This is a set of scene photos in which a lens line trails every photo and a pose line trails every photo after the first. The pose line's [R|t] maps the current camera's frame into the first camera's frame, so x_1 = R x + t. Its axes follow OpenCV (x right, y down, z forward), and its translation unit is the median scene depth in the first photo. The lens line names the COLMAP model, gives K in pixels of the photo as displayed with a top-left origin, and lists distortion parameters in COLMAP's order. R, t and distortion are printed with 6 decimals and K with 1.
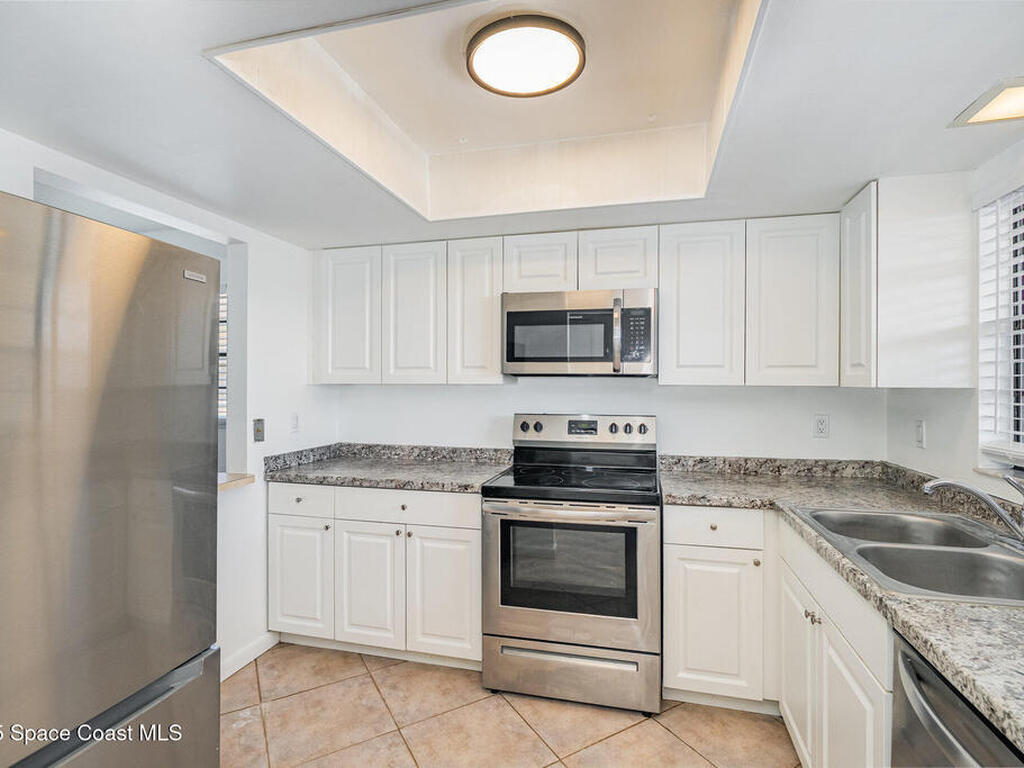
lens RADIAL K [[510.0, 0, 519.4], [0, 510.0, 383.9], [0, 0, 1]] dist [0.006451, 0.001947]
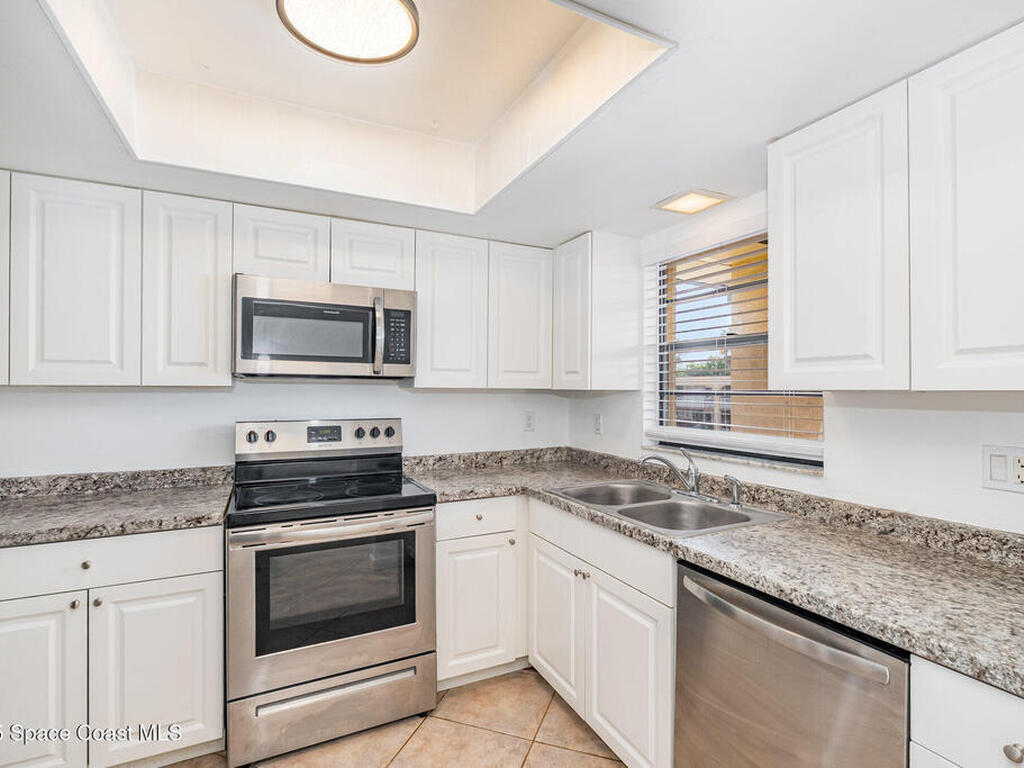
lens RADIAL K [[510.0, 0, 517.8], [0, 510.0, 386.2], [0, 0, 1]] dist [0.006451, 0.001947]
pose [[0.762125, 0.003807, 0.647419, -0.240033], [-0.003719, 0.999992, -0.001503, 0.000445], [-0.647420, -0.001262, 0.762133, 0.103406]]
